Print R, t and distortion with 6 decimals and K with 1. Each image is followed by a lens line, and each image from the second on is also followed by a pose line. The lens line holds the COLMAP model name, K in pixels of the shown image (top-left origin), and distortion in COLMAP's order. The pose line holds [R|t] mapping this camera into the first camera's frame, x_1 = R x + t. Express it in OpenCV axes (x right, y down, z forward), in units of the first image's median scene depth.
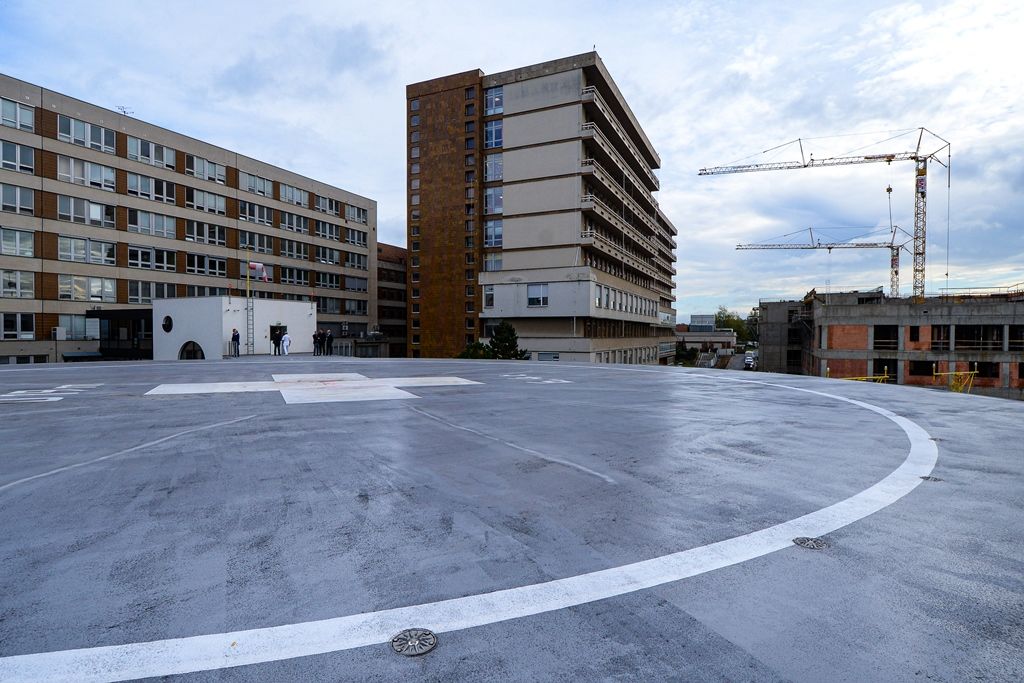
lens RADIAL K [[519.5, 0, 519.7], [0, 519.5, 350.3], [0, 0, 1]] dist [-0.026020, -0.010343]
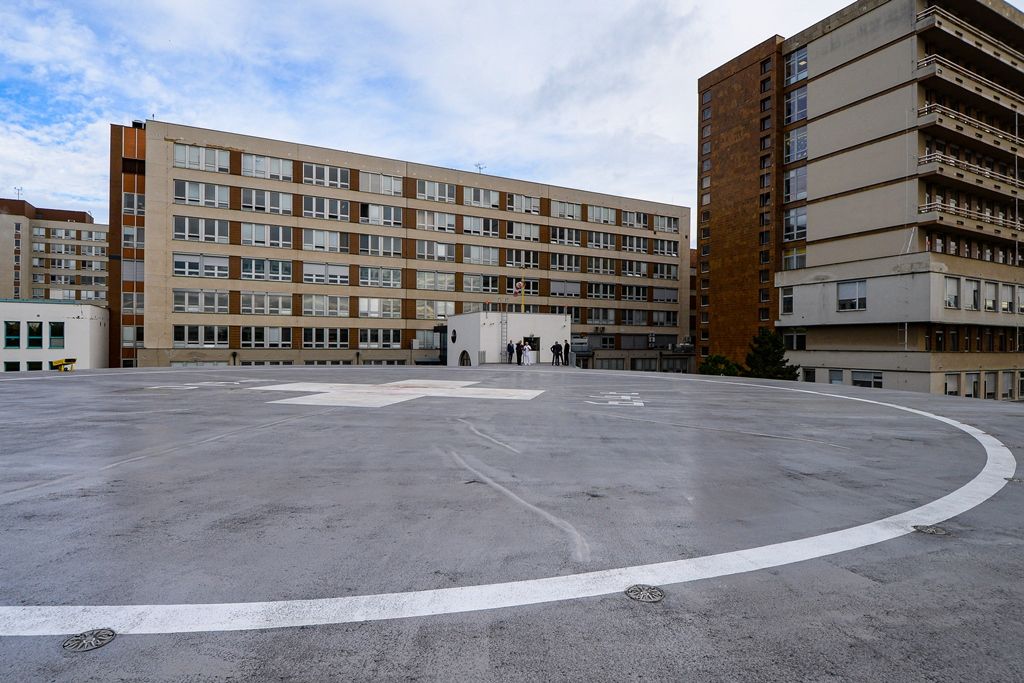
lens RADIAL K [[519.5, 0, 485.8], [0, 519.5, 347.2], [0, 0, 1]] dist [-0.026020, -0.010343]
pose [[0.764487, 0.005077, -0.644619, 0.098707], [-0.024705, 0.999465, -0.021427, -0.000493], [0.644165, 0.032306, 0.764204, 0.067014]]
